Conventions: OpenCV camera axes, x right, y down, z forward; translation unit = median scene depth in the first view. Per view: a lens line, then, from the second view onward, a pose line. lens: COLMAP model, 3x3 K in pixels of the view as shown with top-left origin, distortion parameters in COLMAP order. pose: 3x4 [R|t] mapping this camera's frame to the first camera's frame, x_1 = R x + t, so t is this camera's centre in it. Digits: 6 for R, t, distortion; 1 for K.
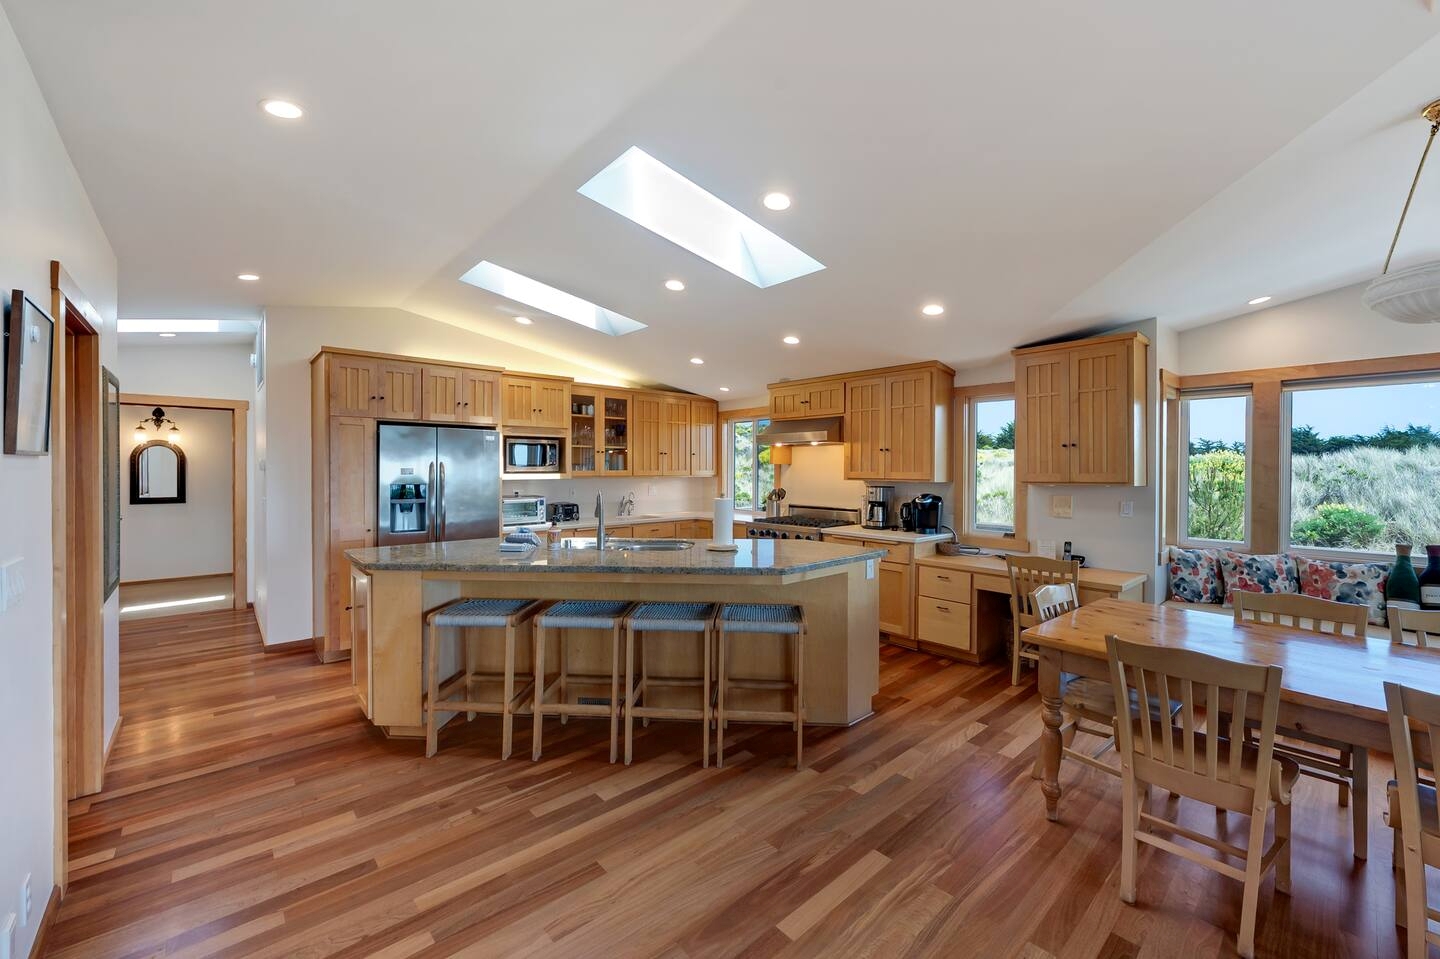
lens RADIAL K [[571.6, 0, 714.2], [0, 571.6, 470.9], [0, 0, 1]] dist [0.001308, 0.000042]
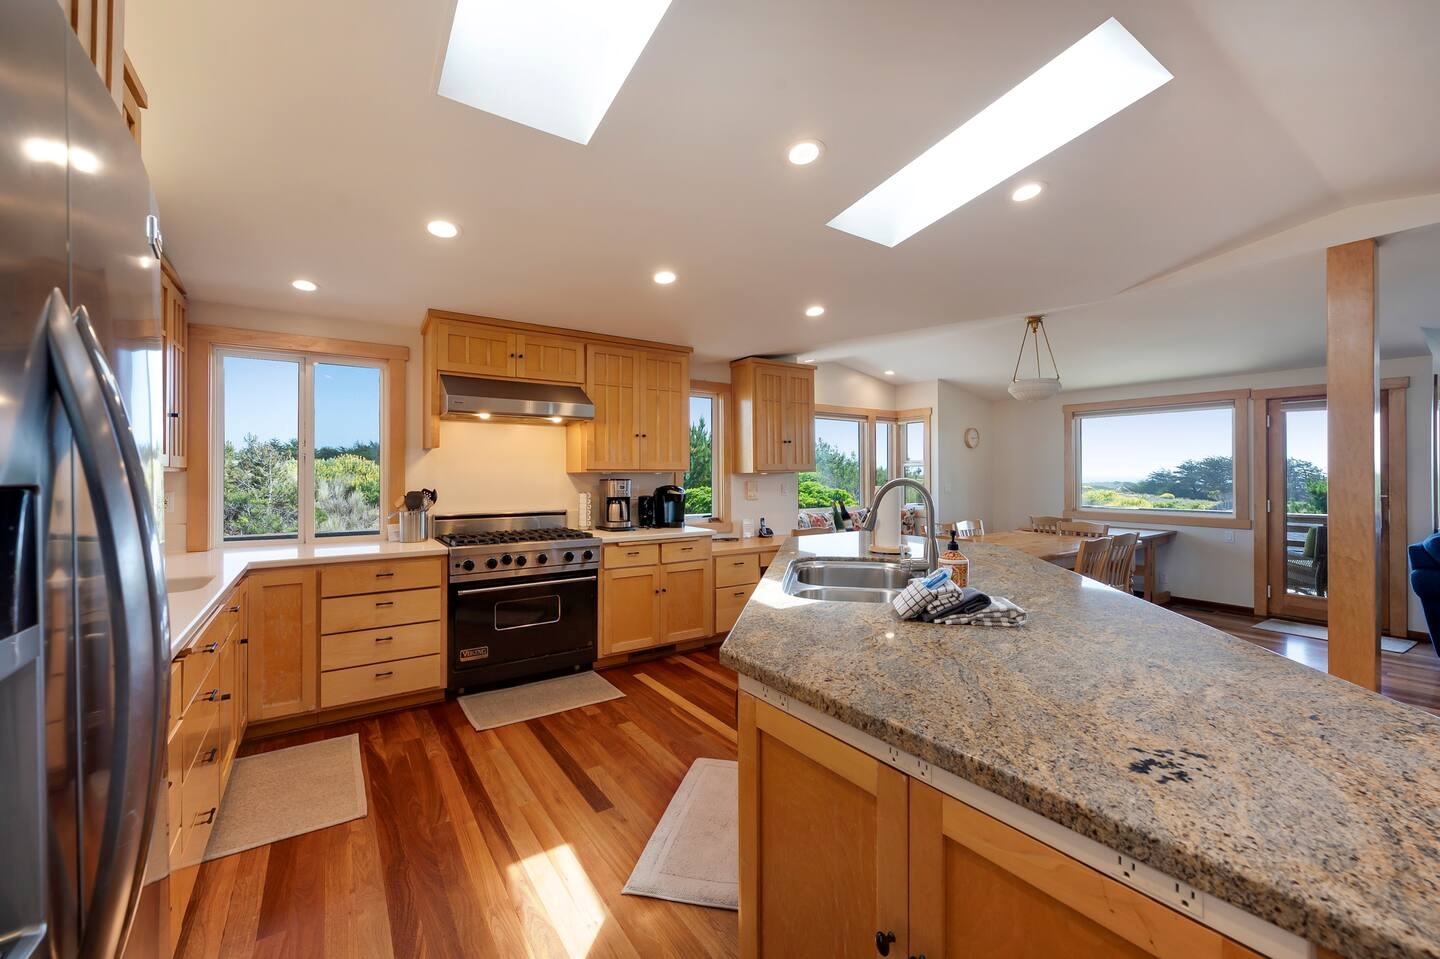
lens RADIAL K [[571.6, 0, 713.0], [0, 571.6, 475.9], [0, 0, 1]] dist [0.001308, 0.000042]
pose [[0.121365, -0.003462, 0.992602, -0.544080], [0.004159, 0.999987, 0.002979, 0.021693], [-0.992599, 0.003767, 0.121378, 0.787365]]
